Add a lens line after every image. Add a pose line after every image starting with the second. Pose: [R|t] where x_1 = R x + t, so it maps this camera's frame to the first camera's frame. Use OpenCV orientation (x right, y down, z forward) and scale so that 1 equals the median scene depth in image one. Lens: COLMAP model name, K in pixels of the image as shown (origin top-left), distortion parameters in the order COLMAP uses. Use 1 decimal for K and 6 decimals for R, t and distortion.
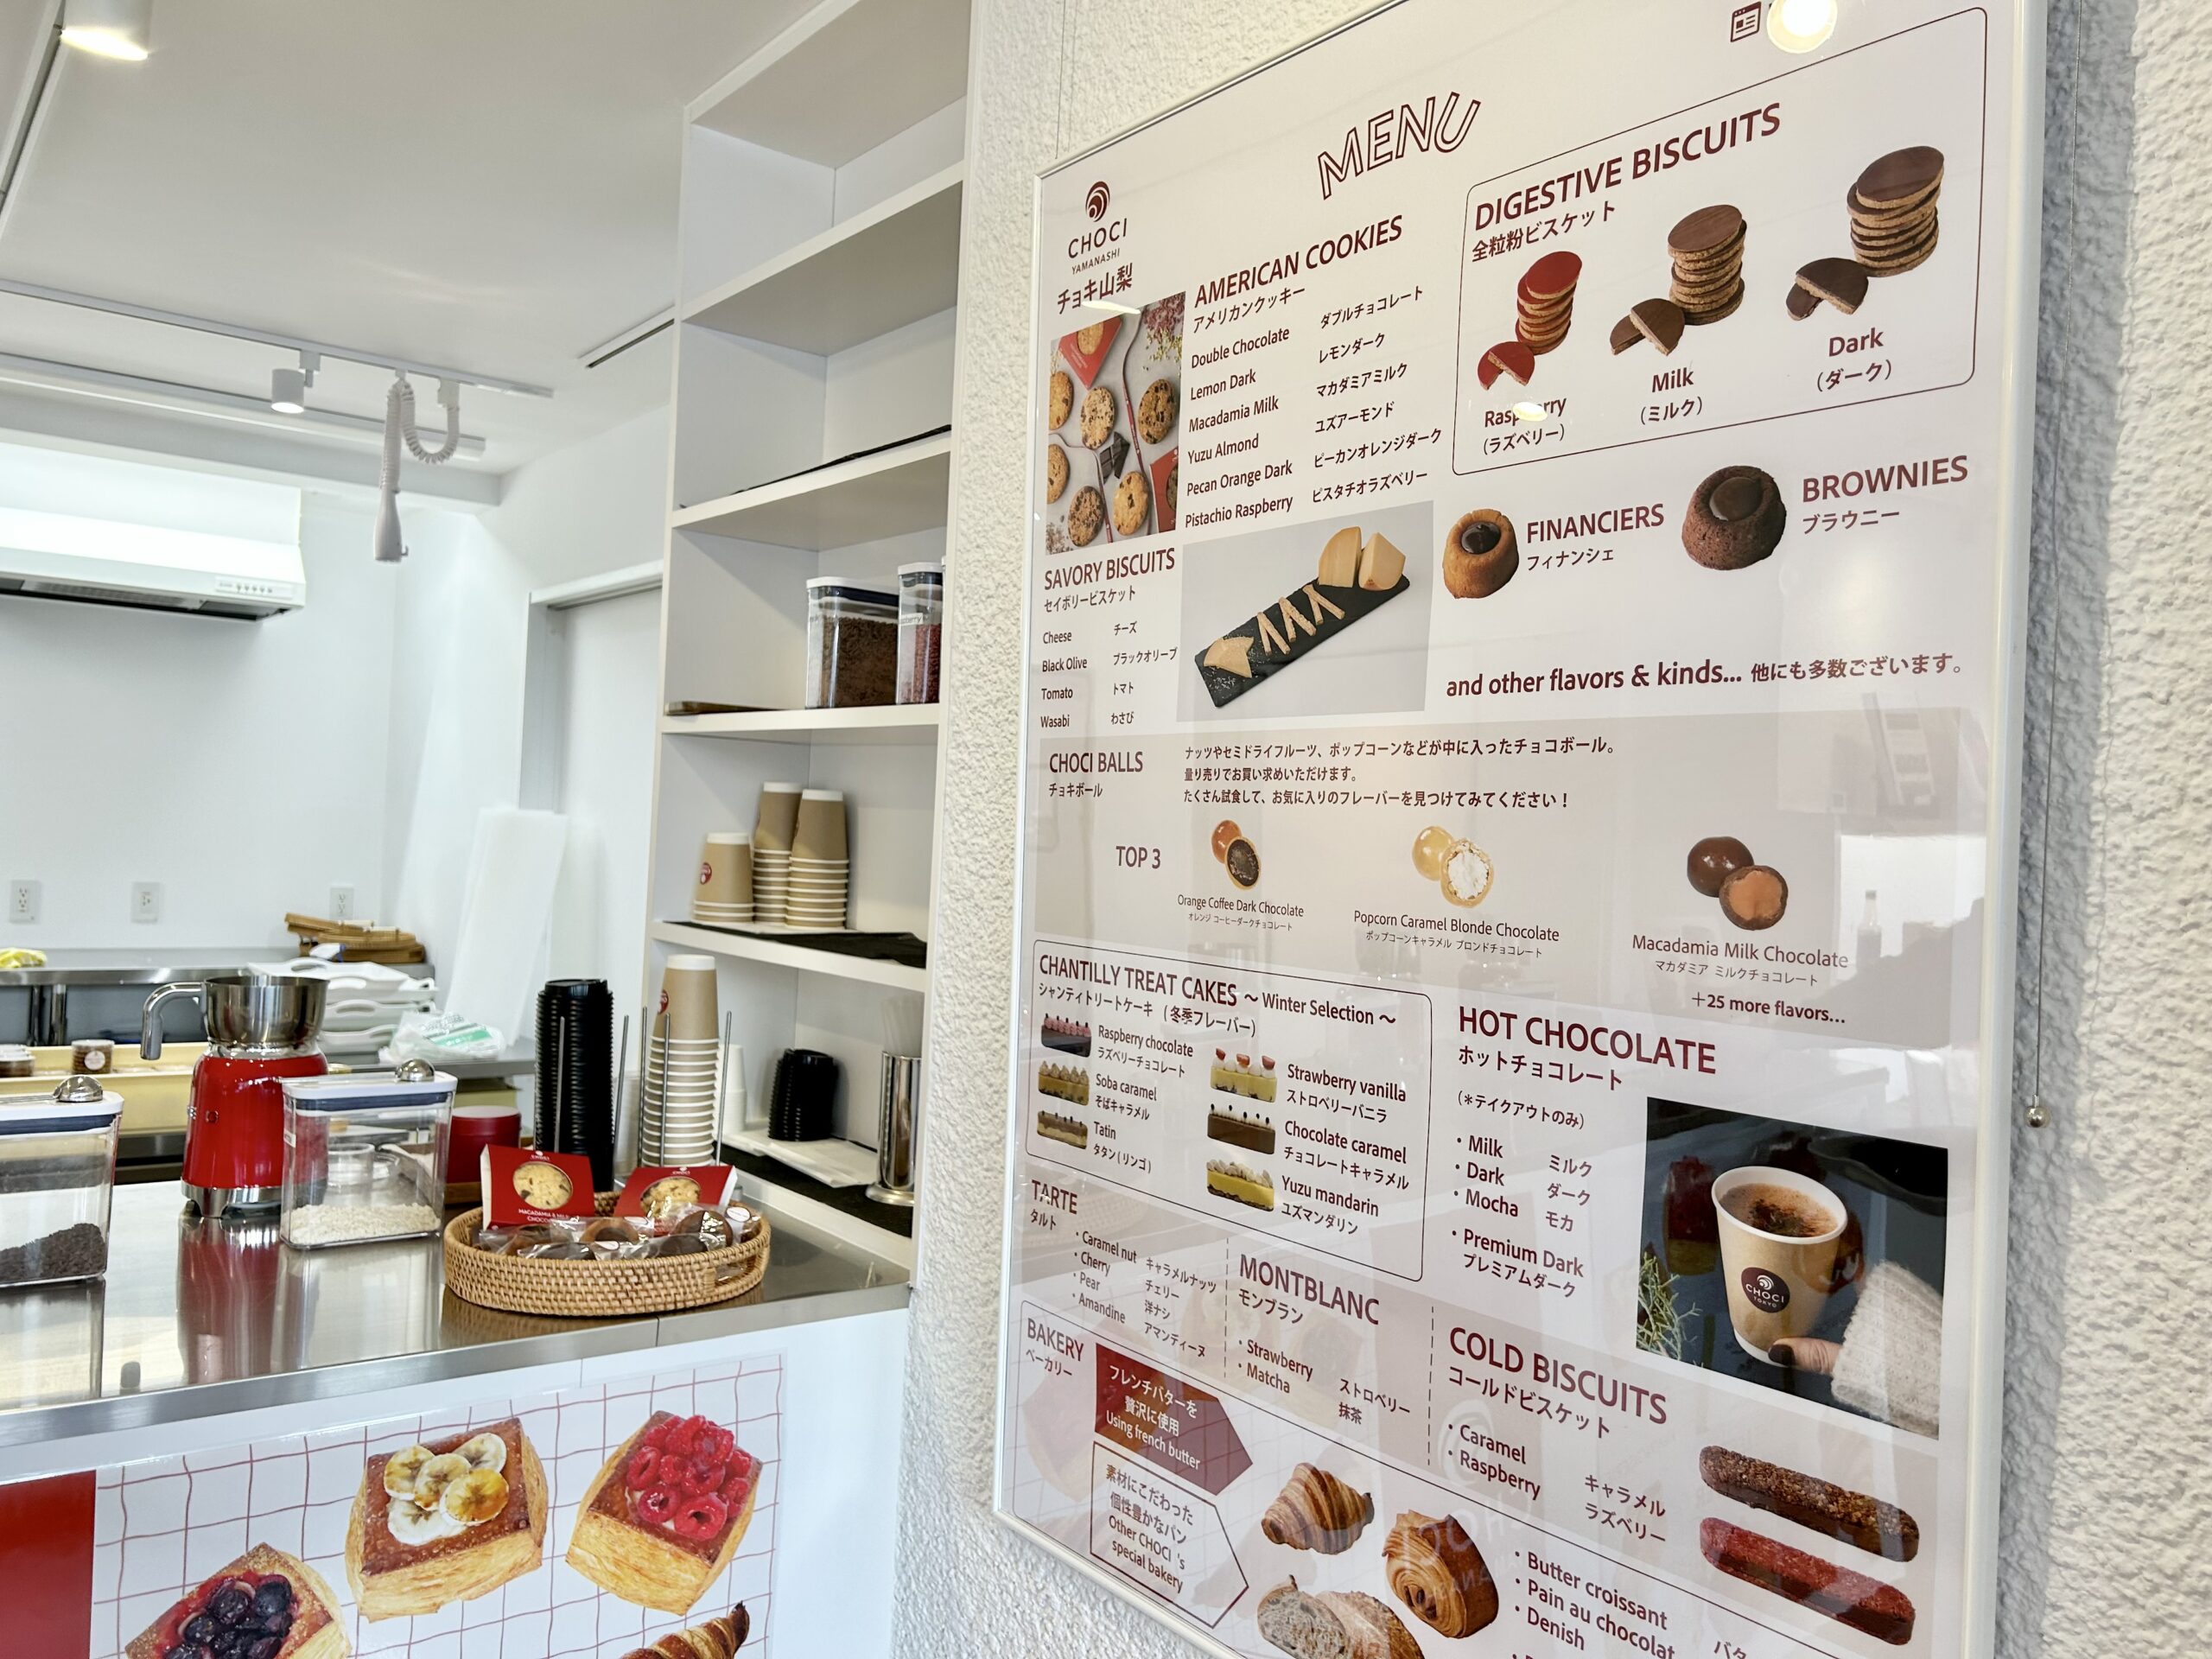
lens RADIAL K [[1690.0, 0, 1083.9], [0, 1690.0, 818.1], [0, 0, 1]] dist [0.041174, -0.044006]
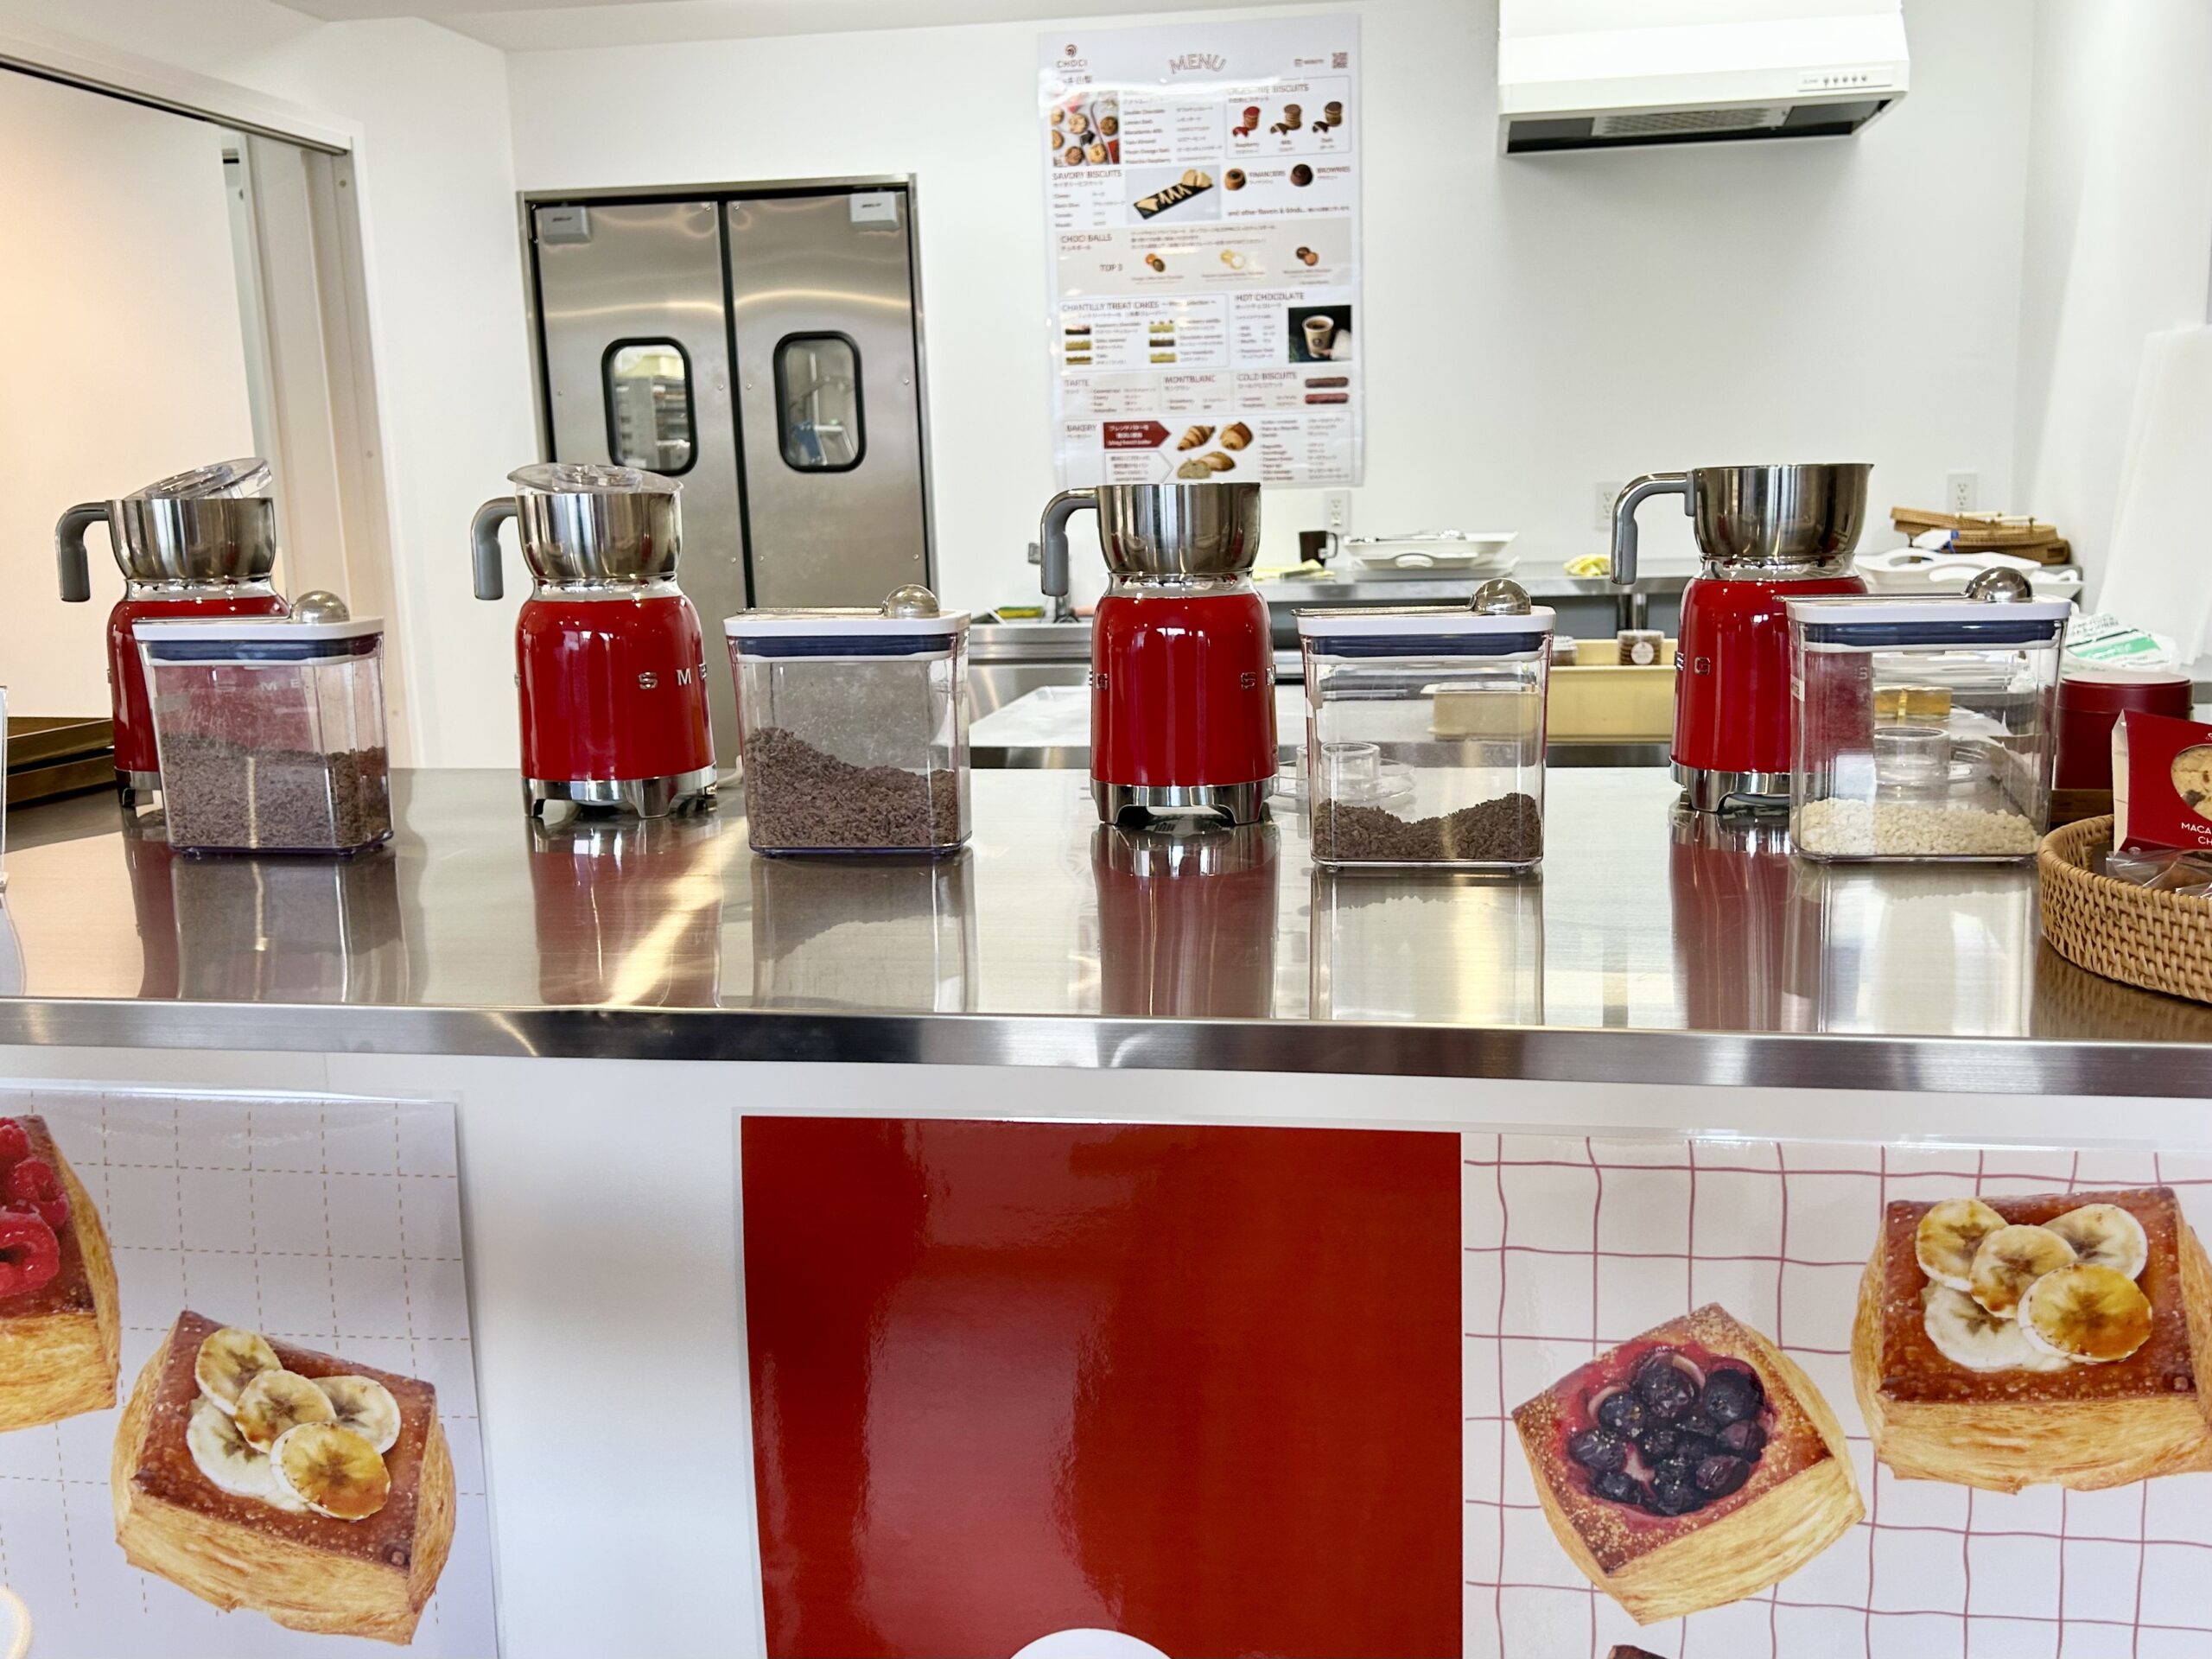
lens RADIAL K [[2011.7, 0, 1162.9], [0, 2011.7, 791.2], [0, 0, 1]] dist [0.021298, -0.018257]
pose [[0.698362, 0.057517, -0.713430, -0.107411], [0.062554, 0.988047, 0.140889, 0.118986], [0.713006, -0.143020, 0.686417, 0.352608]]
